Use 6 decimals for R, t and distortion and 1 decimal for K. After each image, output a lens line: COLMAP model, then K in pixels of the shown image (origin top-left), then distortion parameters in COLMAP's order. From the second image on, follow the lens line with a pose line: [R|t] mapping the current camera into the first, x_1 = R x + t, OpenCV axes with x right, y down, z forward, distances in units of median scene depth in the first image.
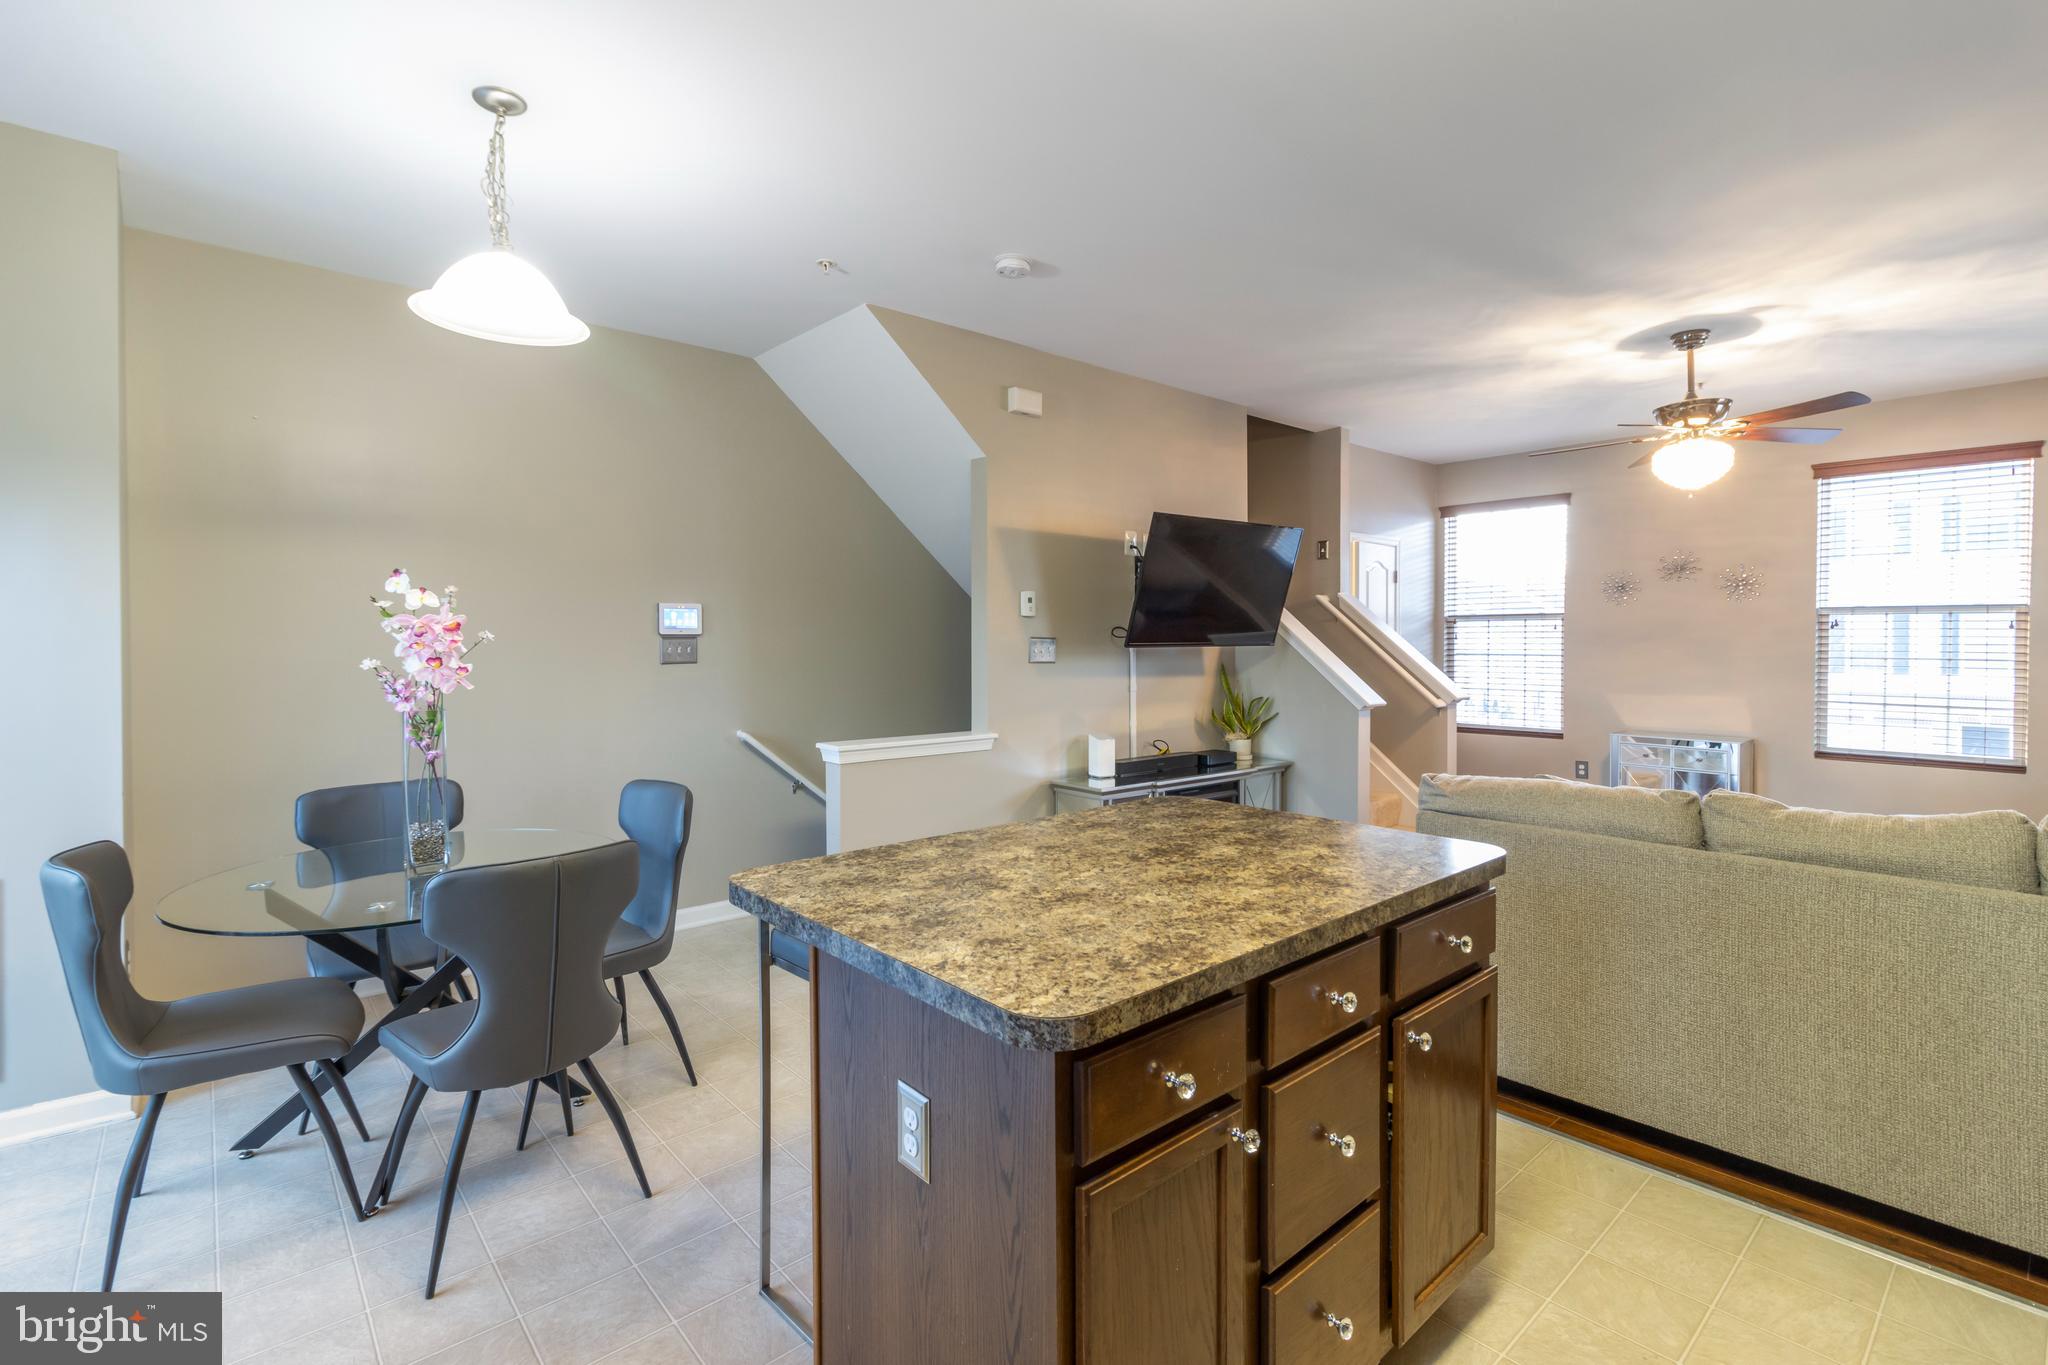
lens RADIAL K [[941.4, 0, 1023.1], [0, 941.4, 651.3], [0, 0, 1]] dist [0.003212, -0.000696]
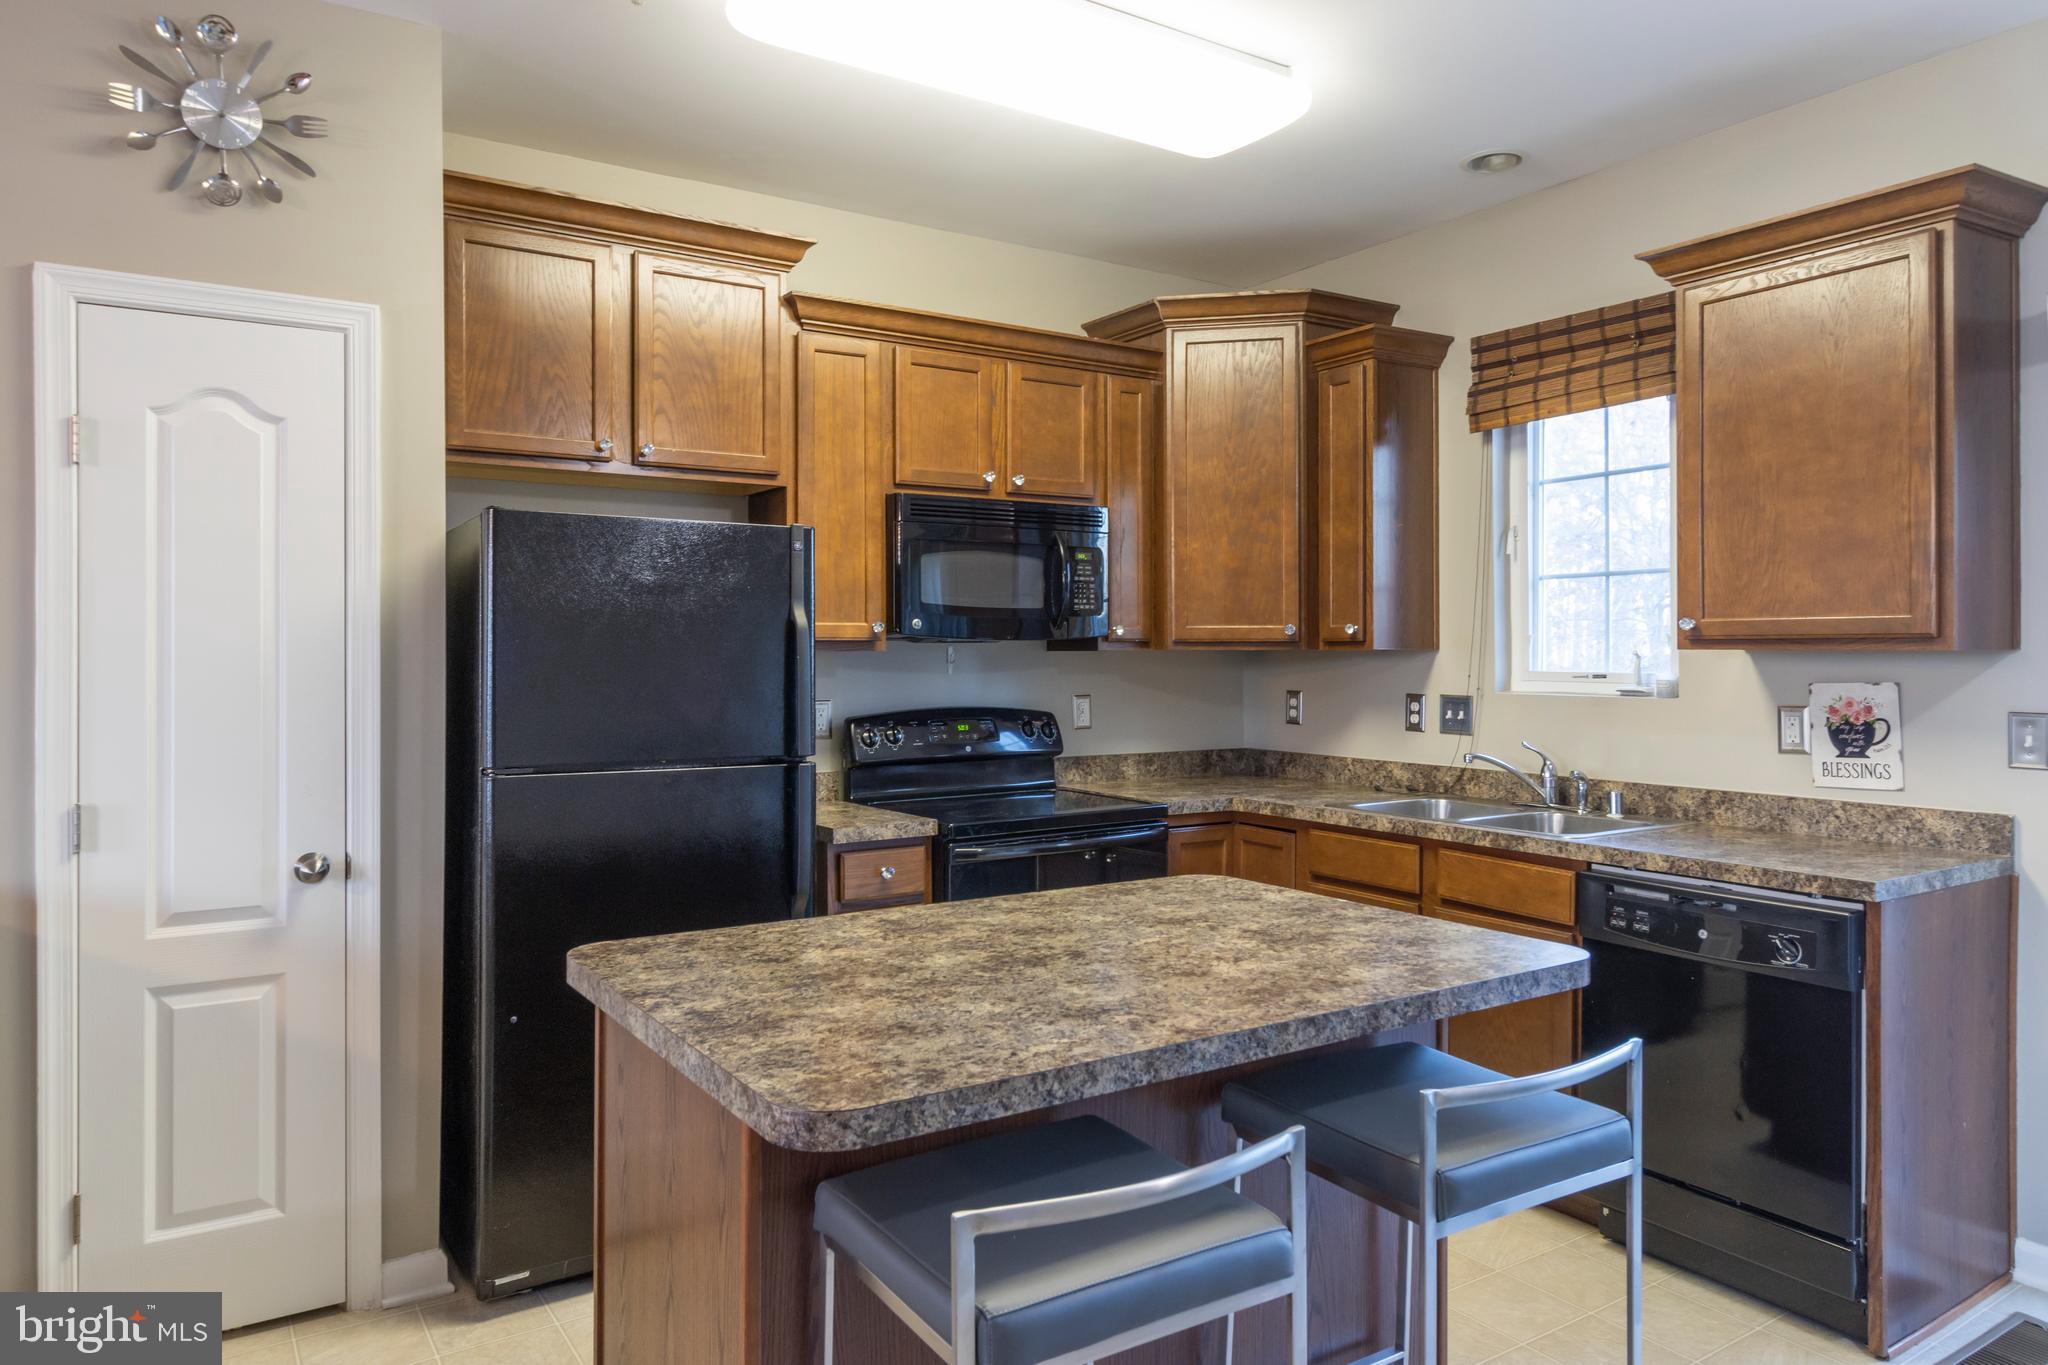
lens RADIAL K [[1318.0, 0, 1028.0], [0, 1318.0, 646.4], [0, 0, 1]] dist [0.007268, -0.004572]
pose [[-0.990467, 0.003845, 0.137696, -0.047279], [0.005067, 0.999951, 0.008525, -0.013310], [-0.137657, 0.009142, -0.990438, 0.739418]]
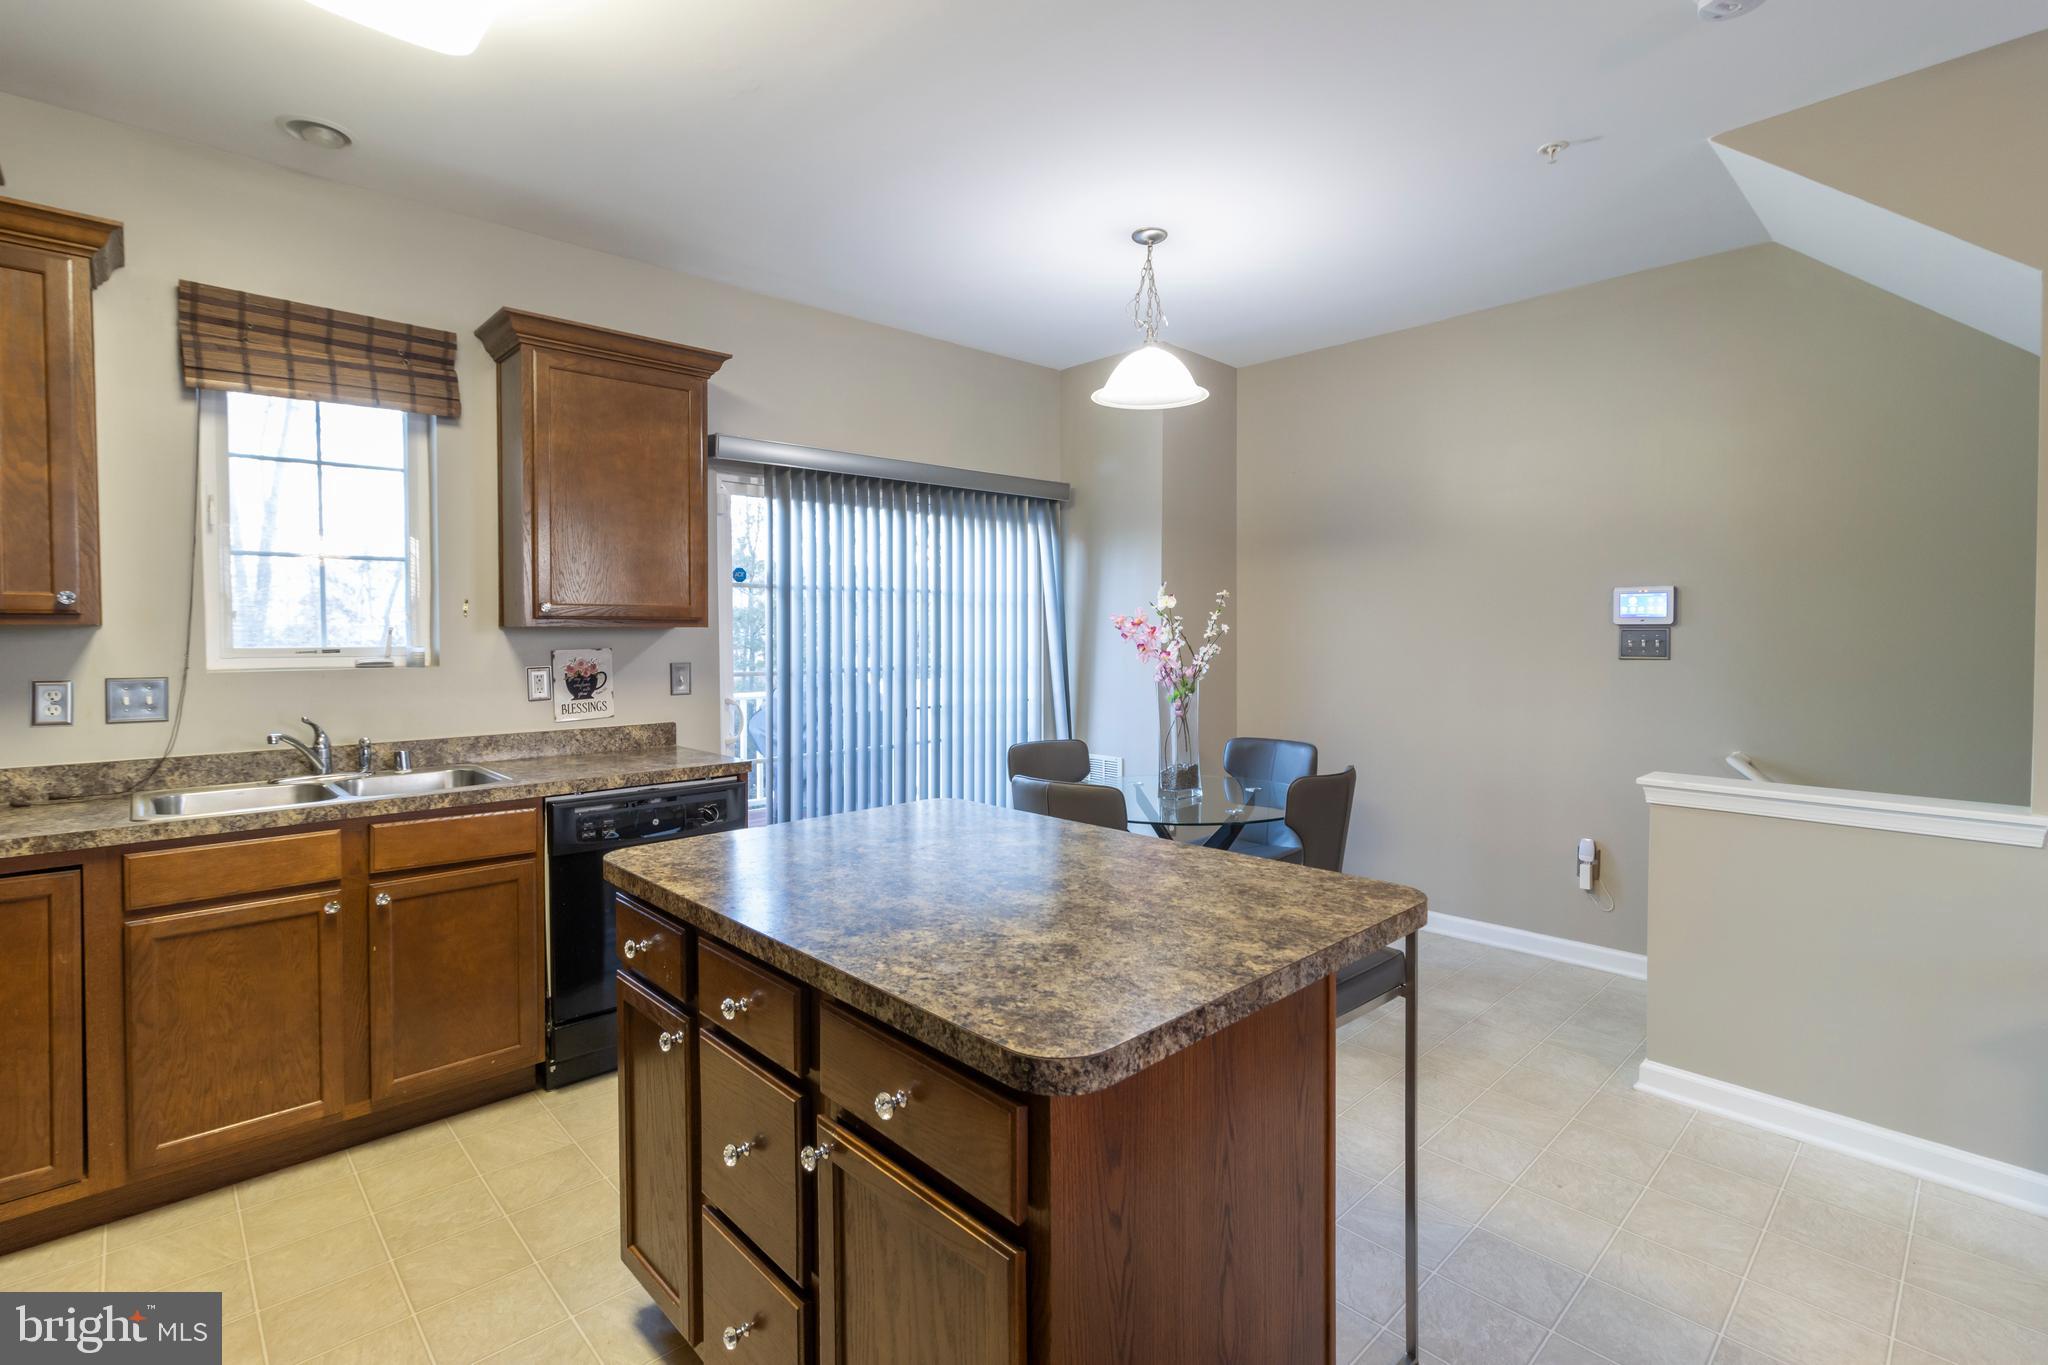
lens RADIAL K [[941.4, 0, 1023.9], [0, 941.4, 645.0], [0, 0, 1]] dist [0.003212, -0.000696]
pose [[0.036409, 0.017688, -0.999180, 0.341022], [-0.011108, 0.999789, 0.017294, -0.006414], [0.999275, 0.010469, 0.036598, 0.341350]]
